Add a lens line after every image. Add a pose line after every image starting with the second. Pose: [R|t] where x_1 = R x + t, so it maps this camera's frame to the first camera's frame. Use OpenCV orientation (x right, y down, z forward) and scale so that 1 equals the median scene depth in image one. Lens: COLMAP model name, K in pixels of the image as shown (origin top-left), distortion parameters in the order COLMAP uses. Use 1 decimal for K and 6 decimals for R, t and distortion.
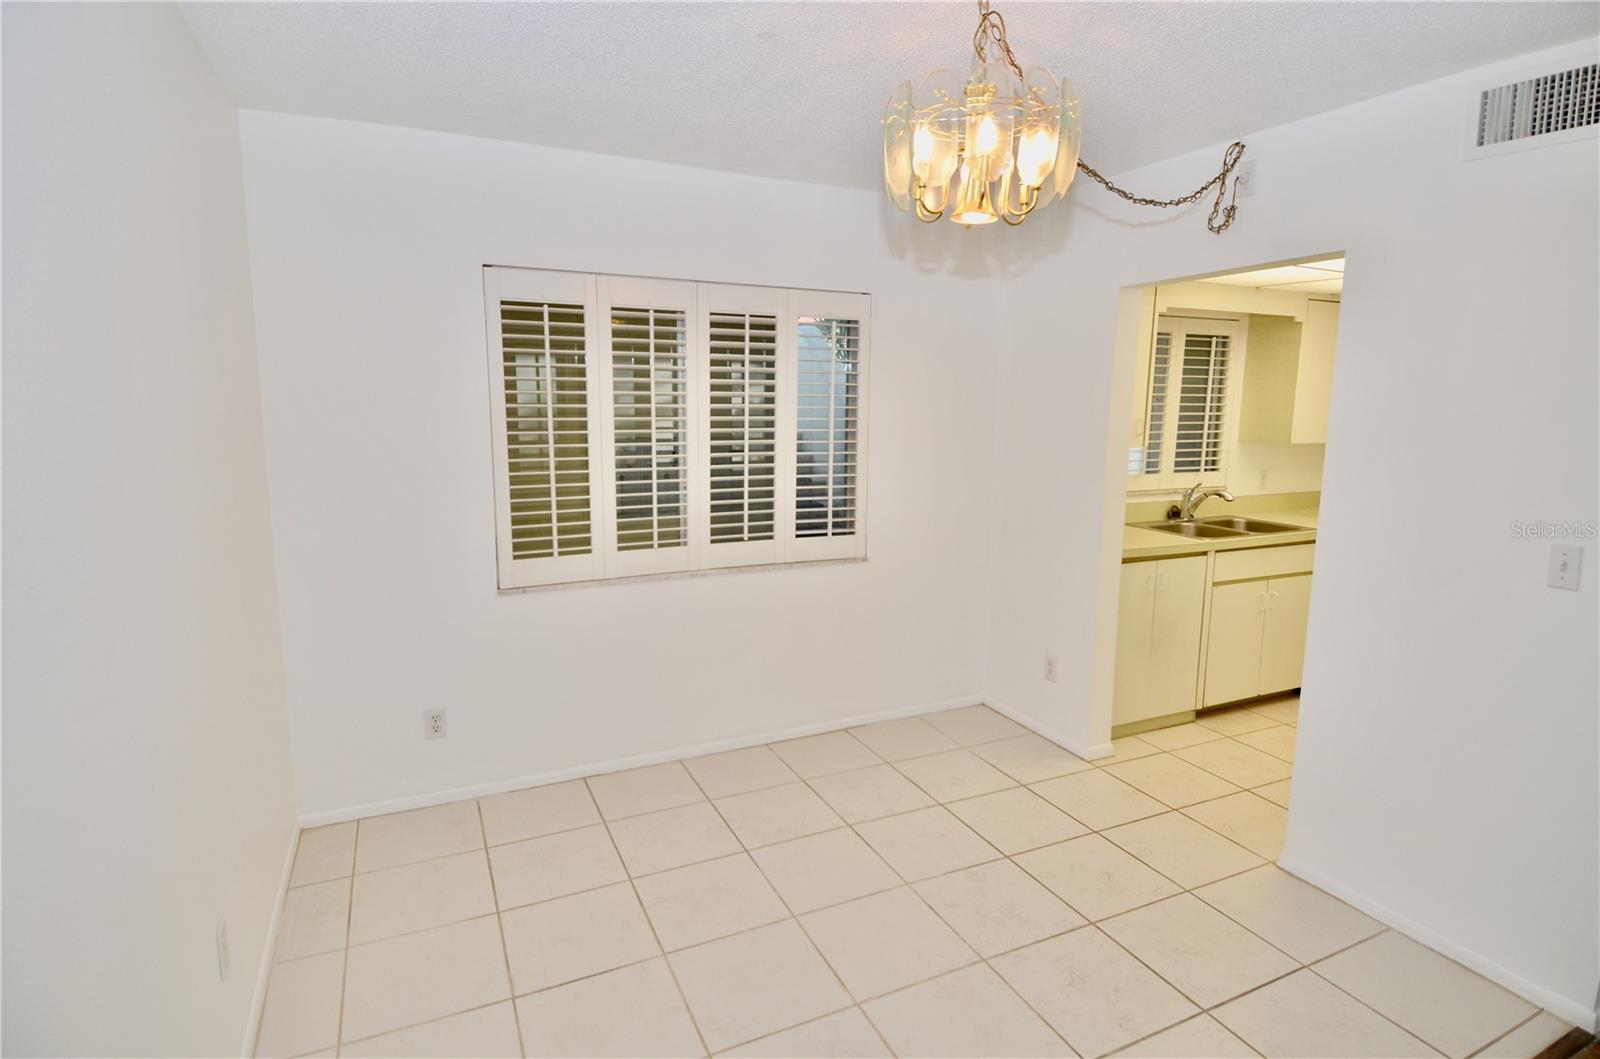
lens RADIAL K [[842.7, 0, 817.0], [0, 842.7, 517.7], [0, 0, 1]] dist [0.066061, -0.062606]
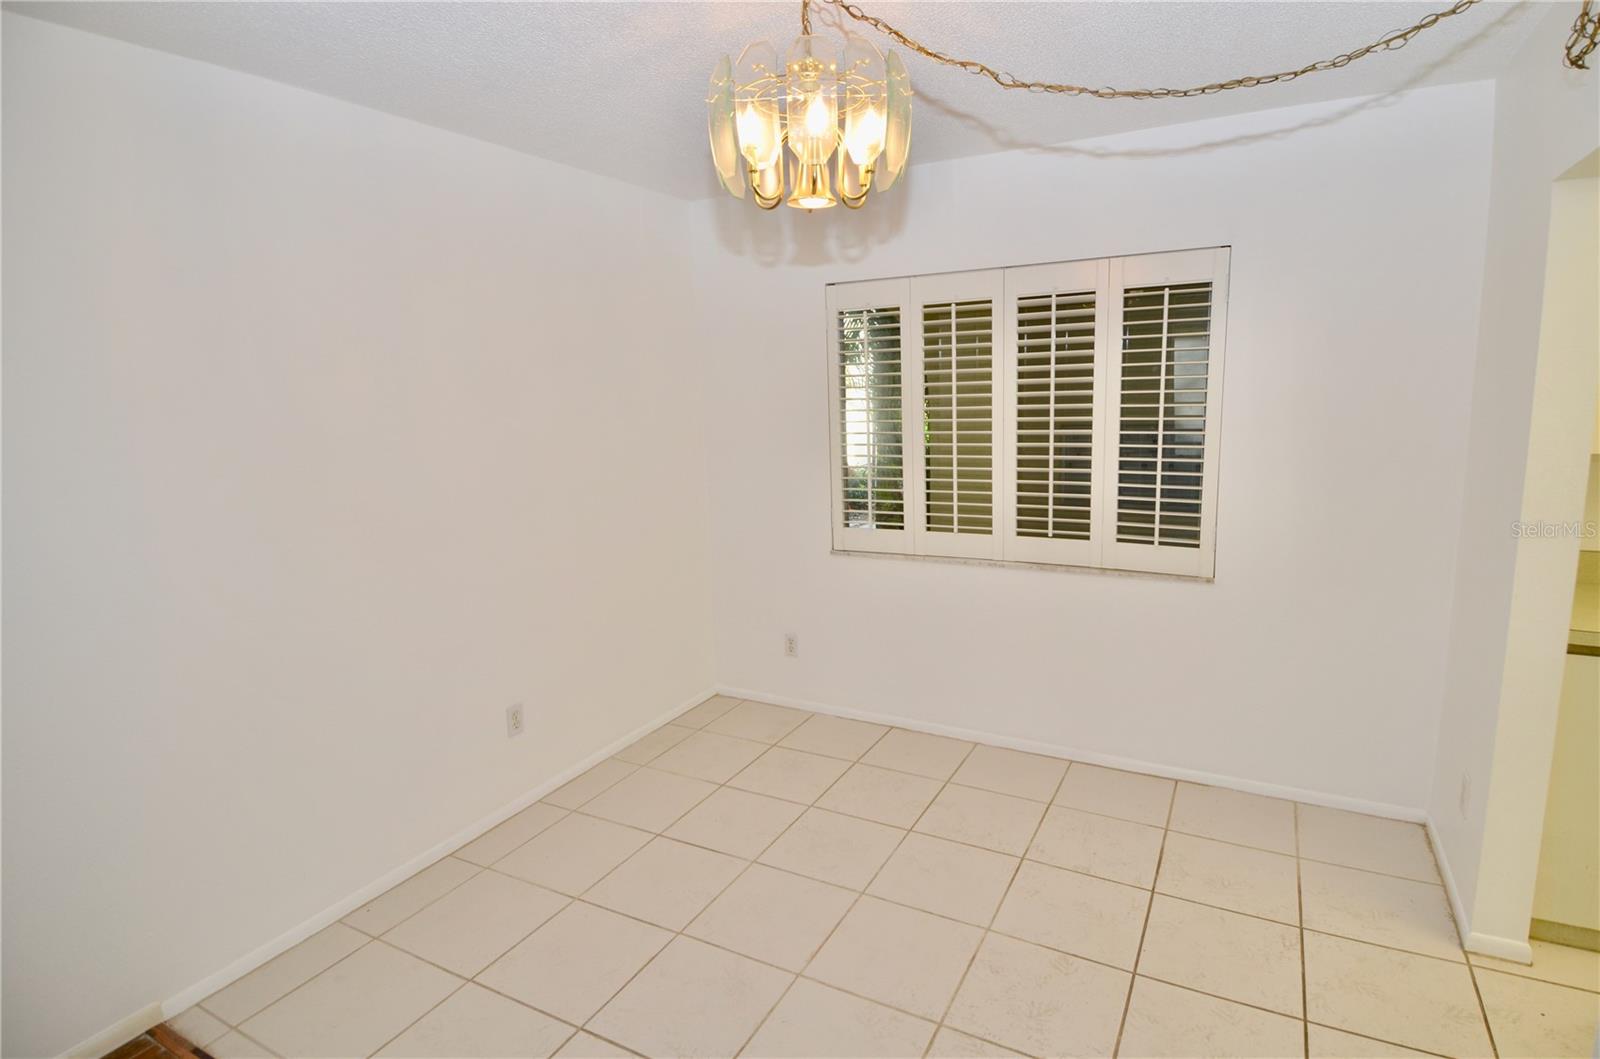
lens RADIAL K [[838.9, 0, 826.0], [0, 838.9, 517.6], [0, 0, 1]] dist [0.041919, -0.041491]
pose [[0.588920, 0.100468, -0.801922, 0.517257], [-0.083977, 0.994479, 0.062920, -0.032394], [0.803817, 0.030288, 0.594106, 0.244181]]
